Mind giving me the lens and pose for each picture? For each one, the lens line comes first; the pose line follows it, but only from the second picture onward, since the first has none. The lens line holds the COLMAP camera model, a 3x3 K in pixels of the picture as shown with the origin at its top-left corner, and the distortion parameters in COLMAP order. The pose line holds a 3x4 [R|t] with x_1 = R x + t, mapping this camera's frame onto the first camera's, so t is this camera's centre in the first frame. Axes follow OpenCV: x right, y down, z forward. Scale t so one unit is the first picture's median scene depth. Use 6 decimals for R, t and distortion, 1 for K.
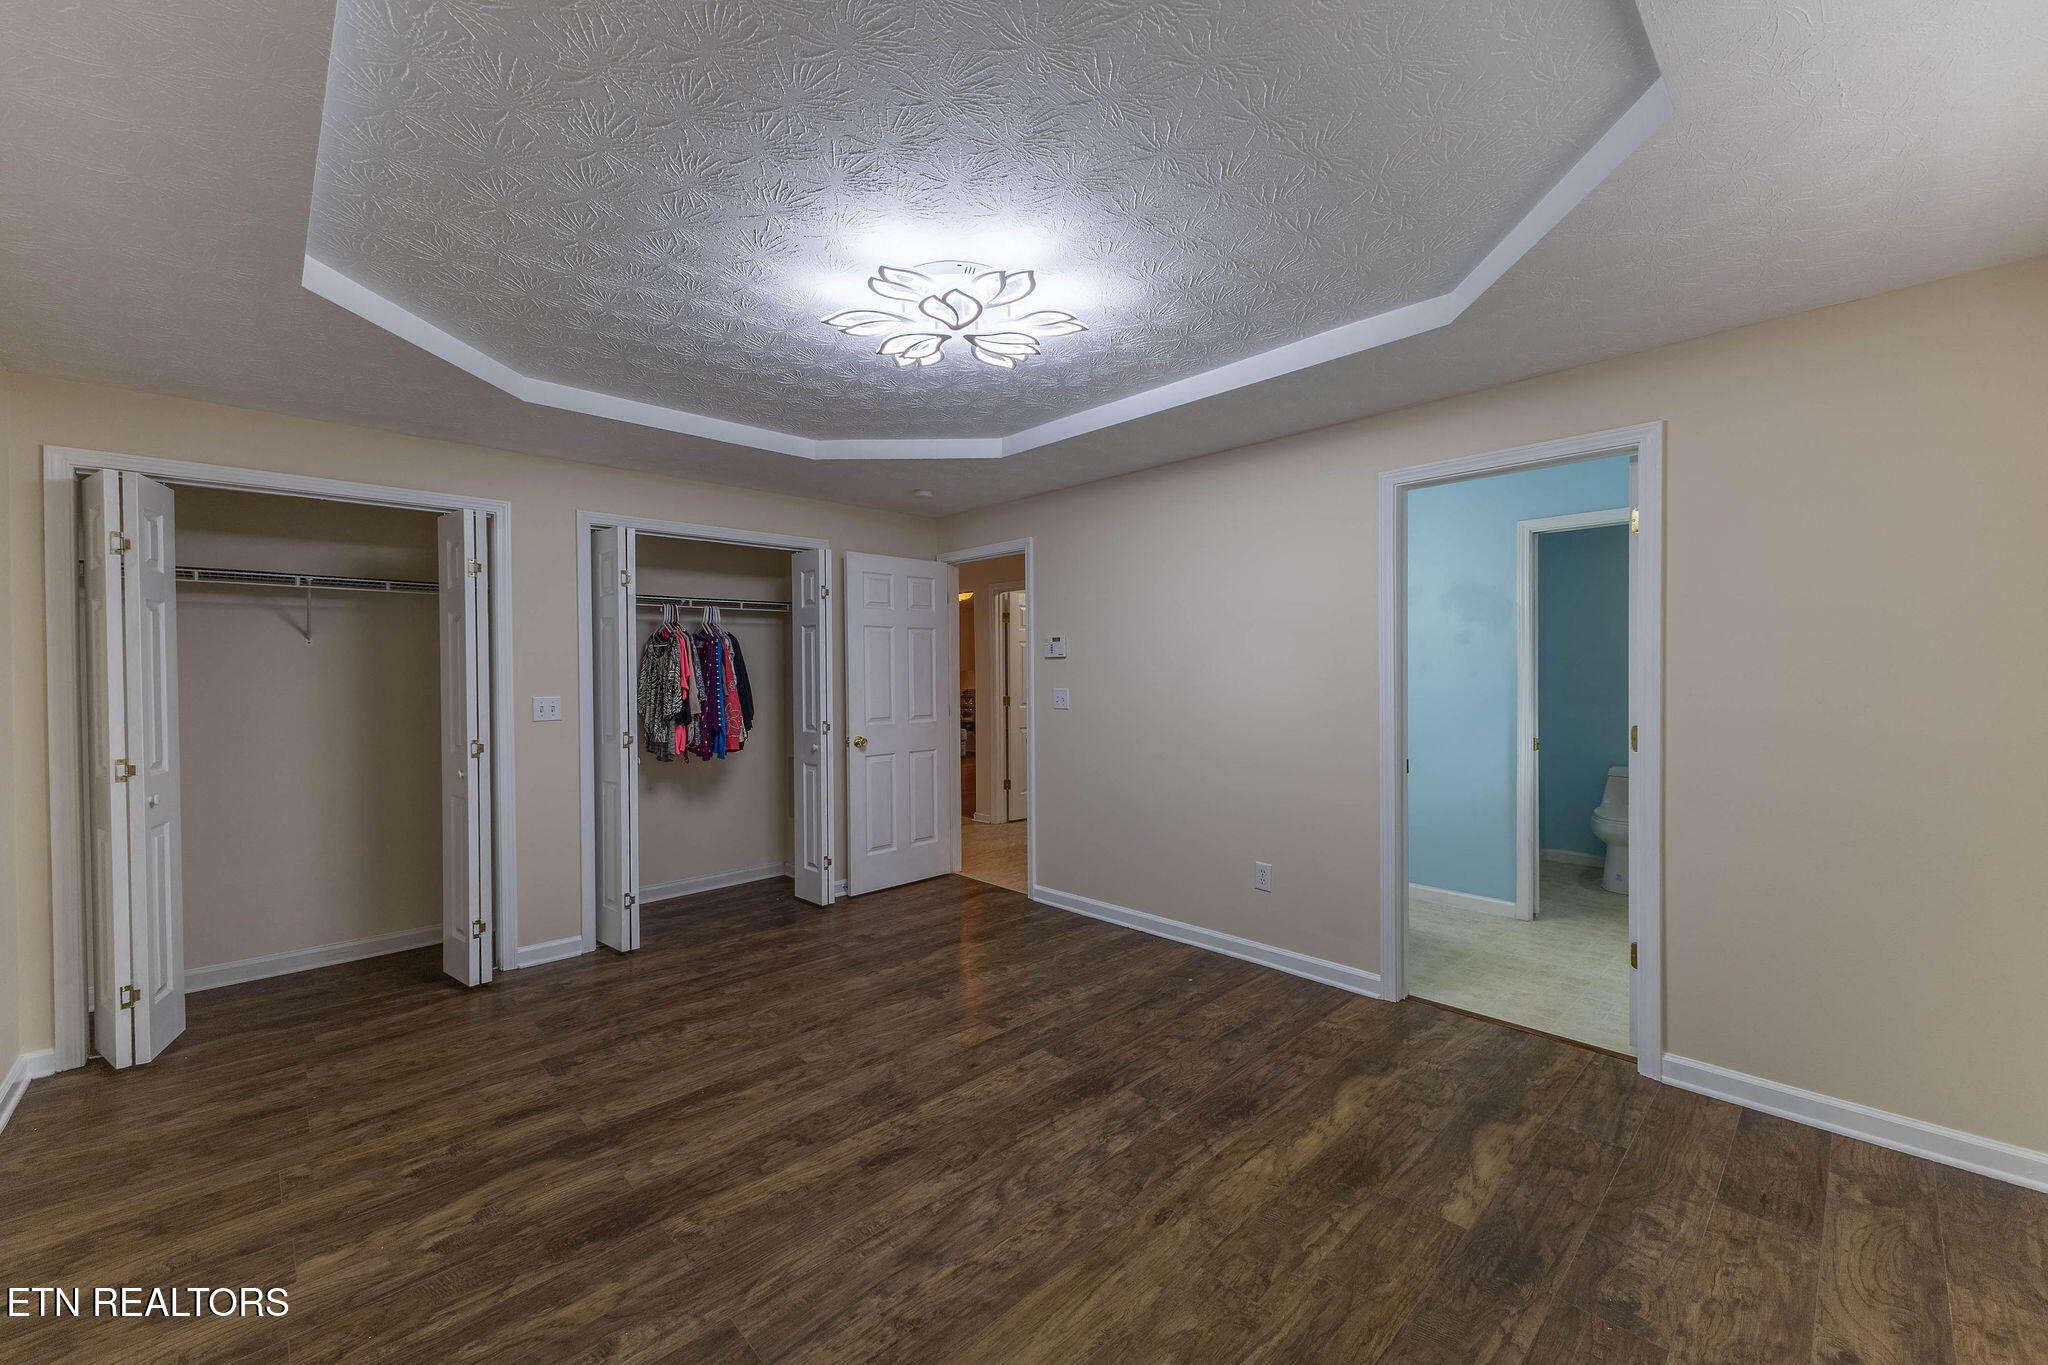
lens RADIAL K [[807.0, 0, 1021.9], [0, 807.0, 689.7], [0, 0, 1]] dist [0.012454, -0.003838]
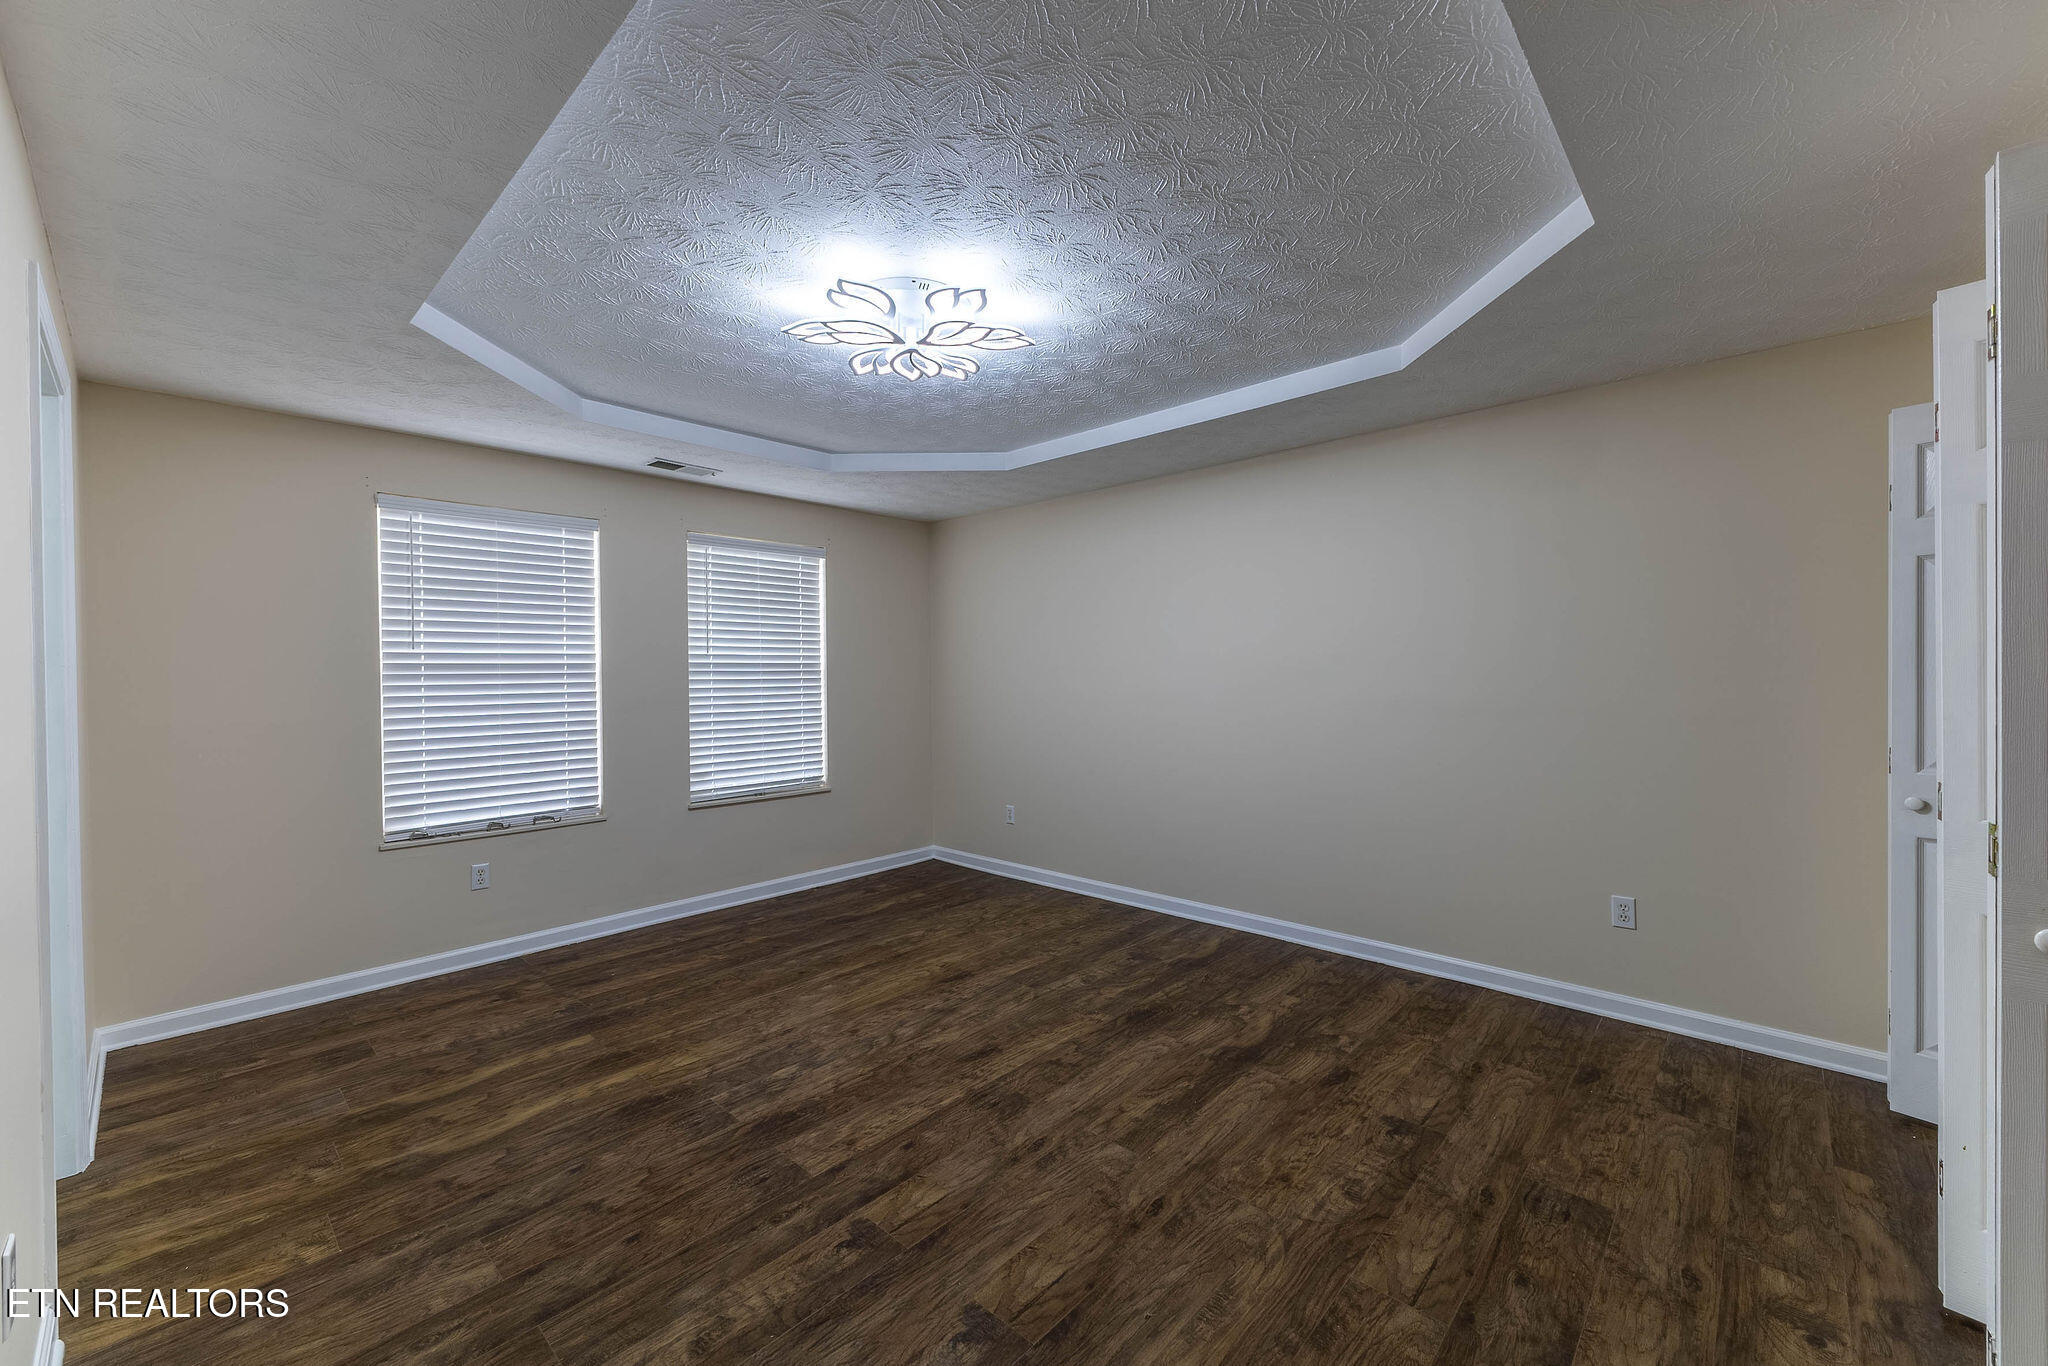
lens RADIAL K [[807.0, 0, 1030.8], [0, 807.0, 679.3], [0, 0, 1]] dist [0.012454, -0.003838]
pose [[-0.997489, 0.017761, -0.068558, -0.151174], [0.015906, 0.999495, 0.027520, -0.029589], [0.069012, 0.026360, -0.997268, 2.011362]]
